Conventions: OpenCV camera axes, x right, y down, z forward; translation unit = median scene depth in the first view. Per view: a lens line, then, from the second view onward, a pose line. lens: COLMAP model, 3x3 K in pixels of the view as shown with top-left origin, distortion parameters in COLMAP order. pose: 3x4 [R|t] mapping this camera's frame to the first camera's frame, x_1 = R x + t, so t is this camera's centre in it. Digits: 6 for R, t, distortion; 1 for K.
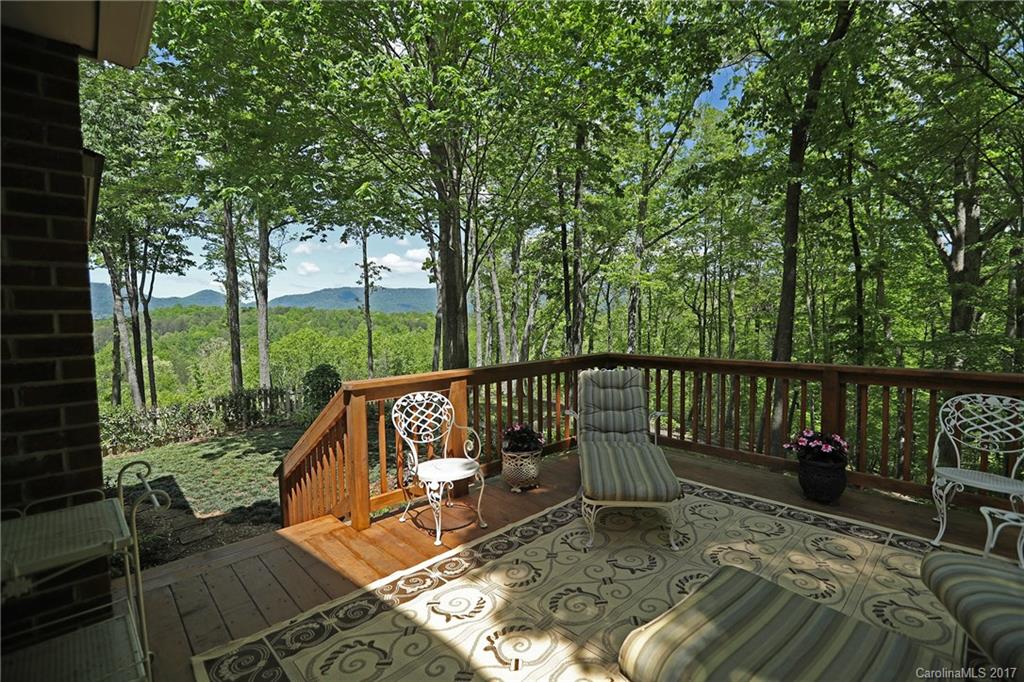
lens RADIAL K [[469.9, 0, 494.5], [0, 469.9, 336.6], [0, 0, 1]] dist [-0.023766, 0.004342]
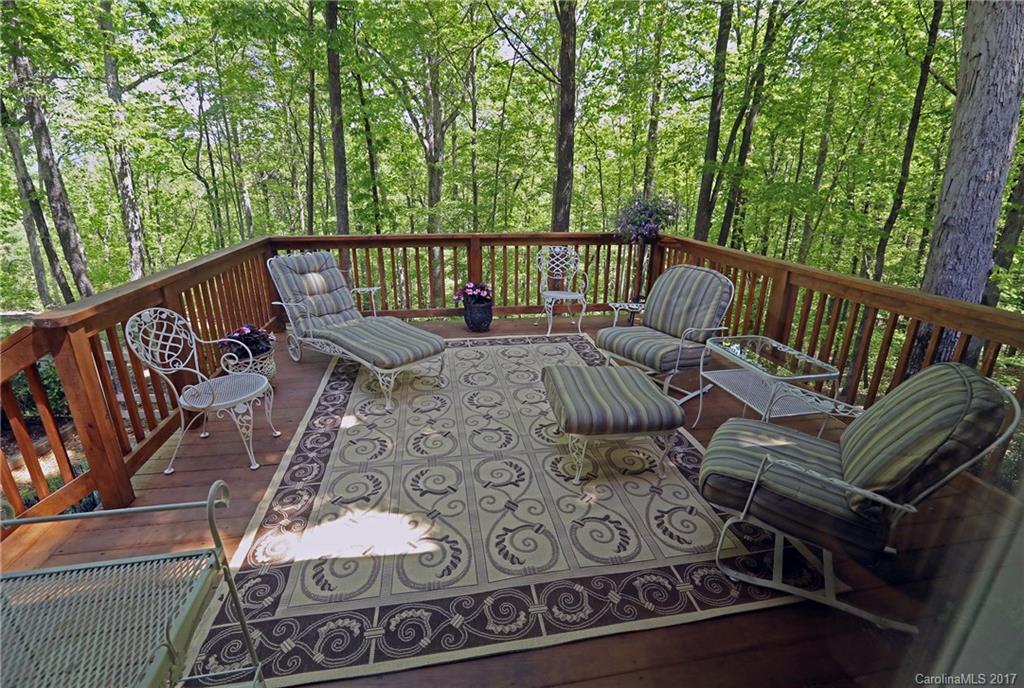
lens RADIAL K [[471.3, 0, 509.9], [0, 471.3, 341.9], [0, 0, 1]] dist [0.001121, 0.000061]
pose [[0.588885, -0.251035, 0.768242, -0.410398], [0.034490, 0.957479, 0.286433, -0.028966], [-0.807480, -0.142180, 0.572504, 0.097598]]
